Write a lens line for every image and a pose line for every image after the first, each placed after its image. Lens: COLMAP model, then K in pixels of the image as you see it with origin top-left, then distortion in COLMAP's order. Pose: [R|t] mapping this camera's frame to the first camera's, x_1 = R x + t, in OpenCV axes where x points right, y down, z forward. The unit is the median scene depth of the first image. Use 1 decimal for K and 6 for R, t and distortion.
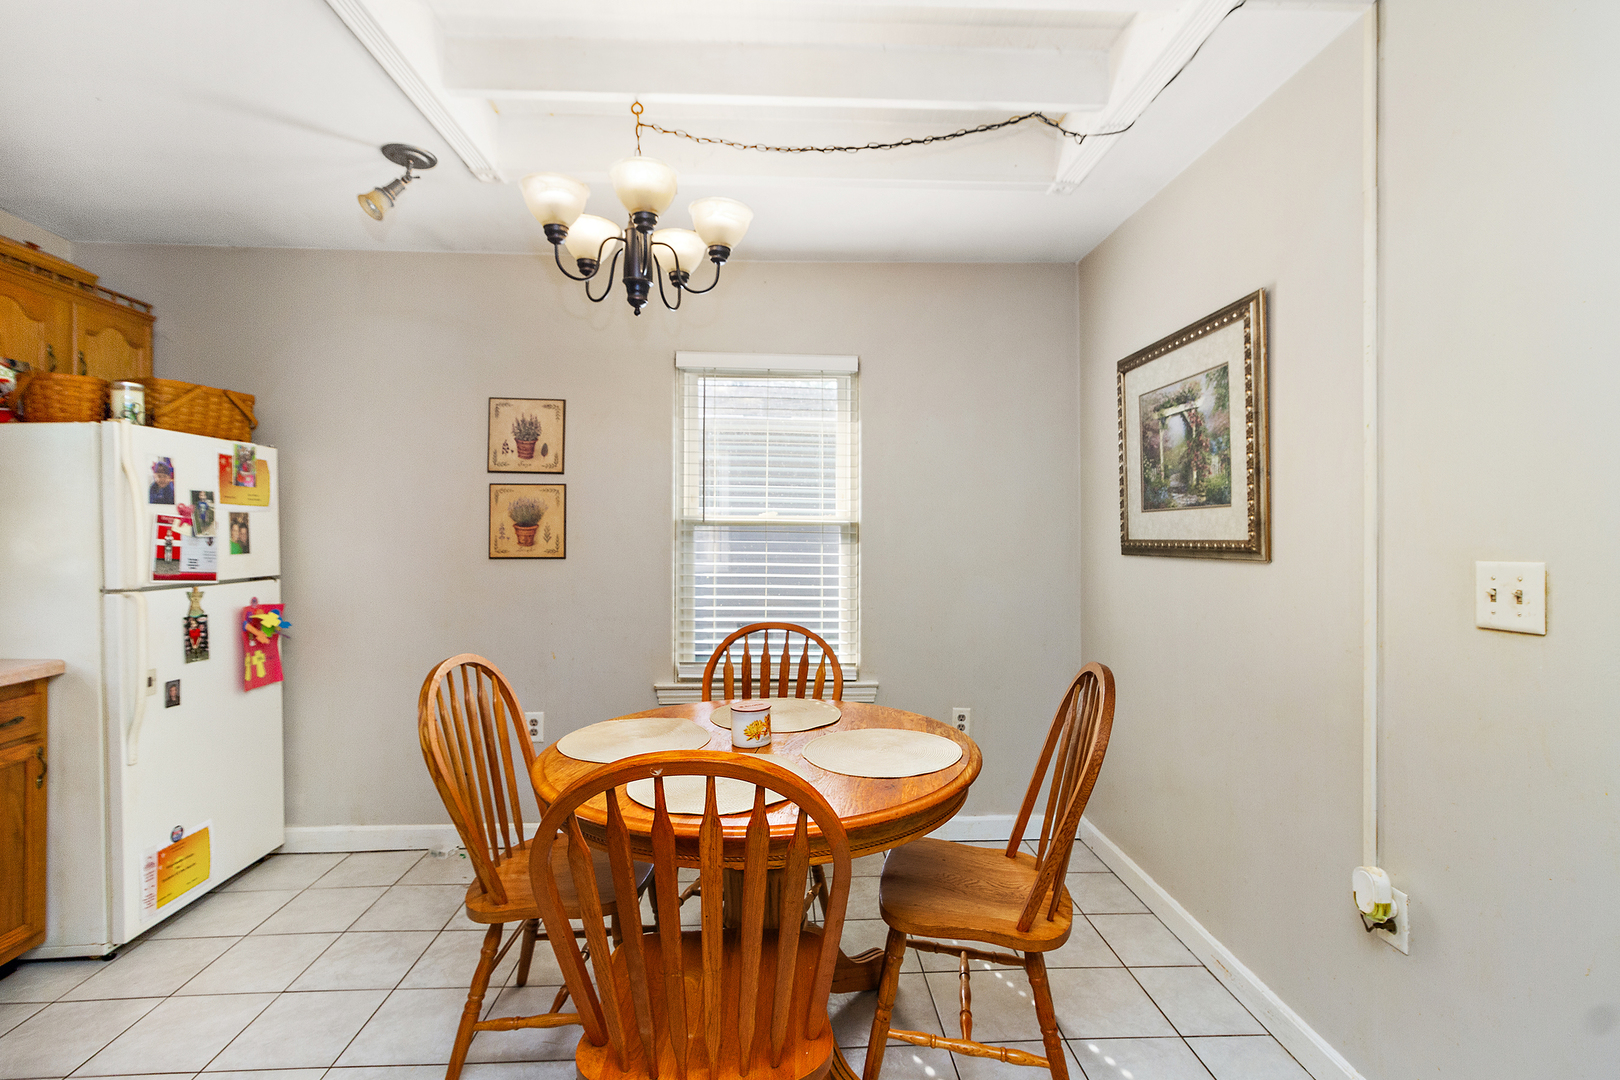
lens RADIAL K [[750.4, 0, 808.7], [0, 750.4, 541.4], [0, 0, 1]] dist [0.005411, 0.000488]
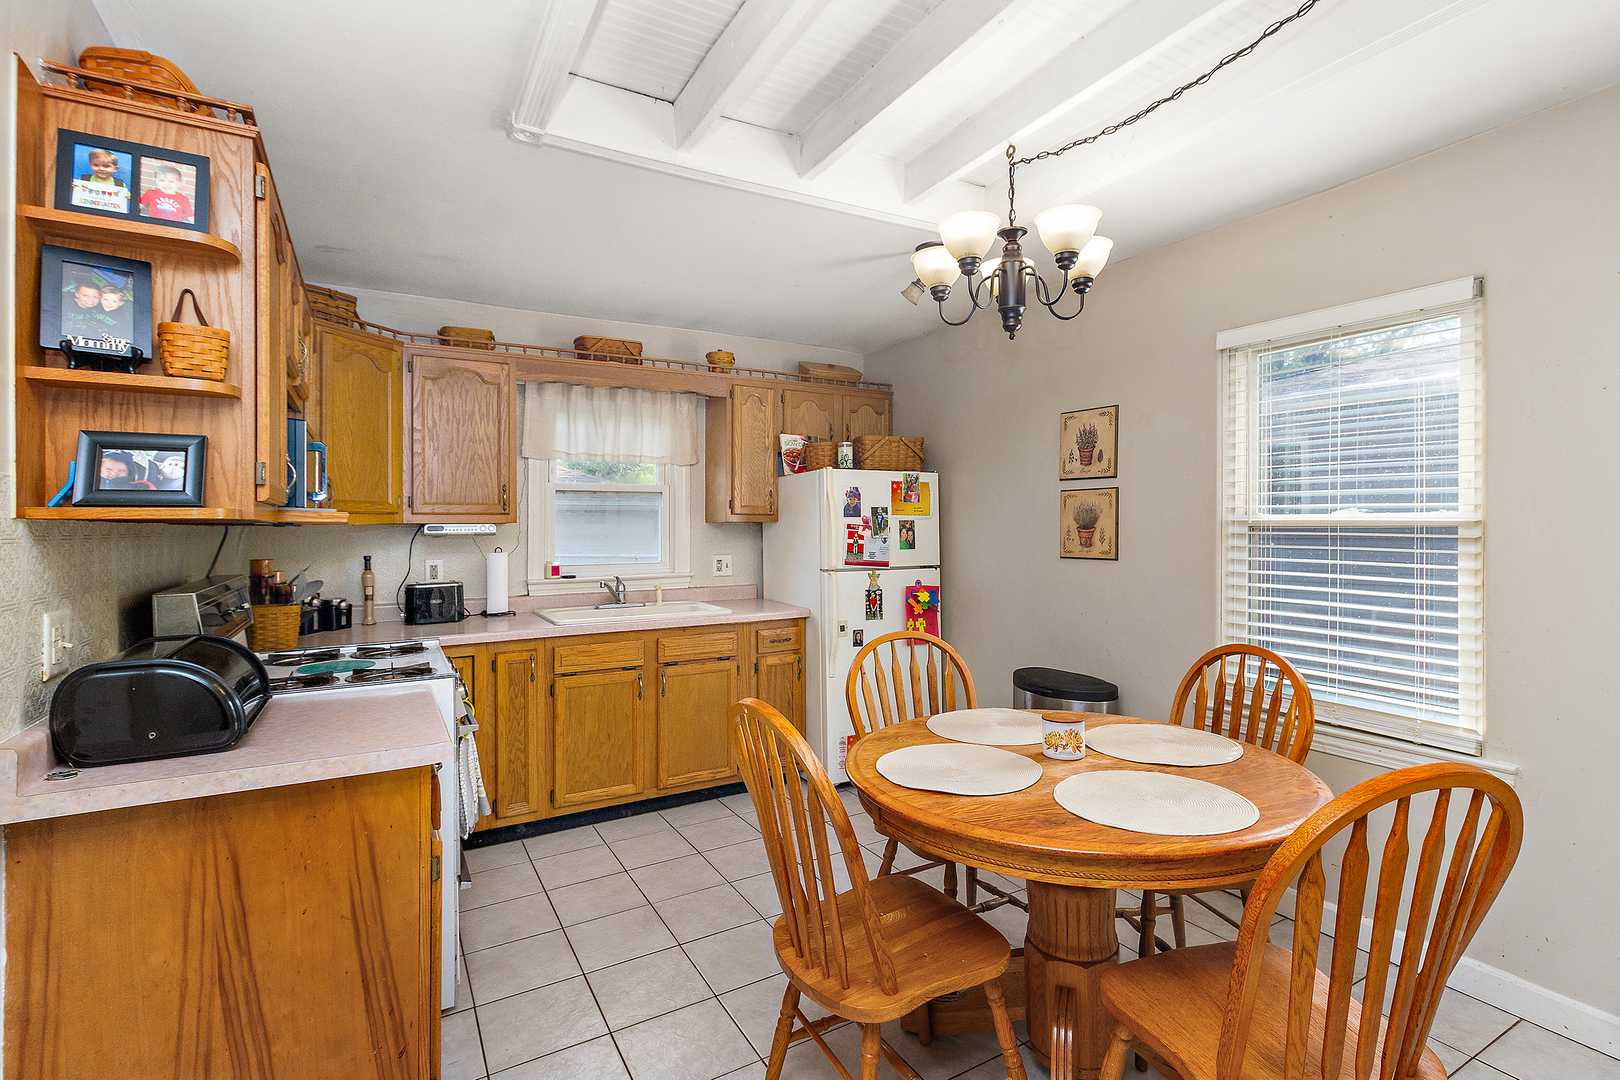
lens RADIAL K [[750.4, 0, 805.6], [0, 750.4, 528.3], [0, 0, 1]] dist [0.005411, 0.000488]
pose [[0.453985, -0.004012, -0.891000, 0.459301], [-0.004905, 0.999963, -0.007002, -0.012860], [0.890996, 0.007549, 0.453949, 0.181282]]
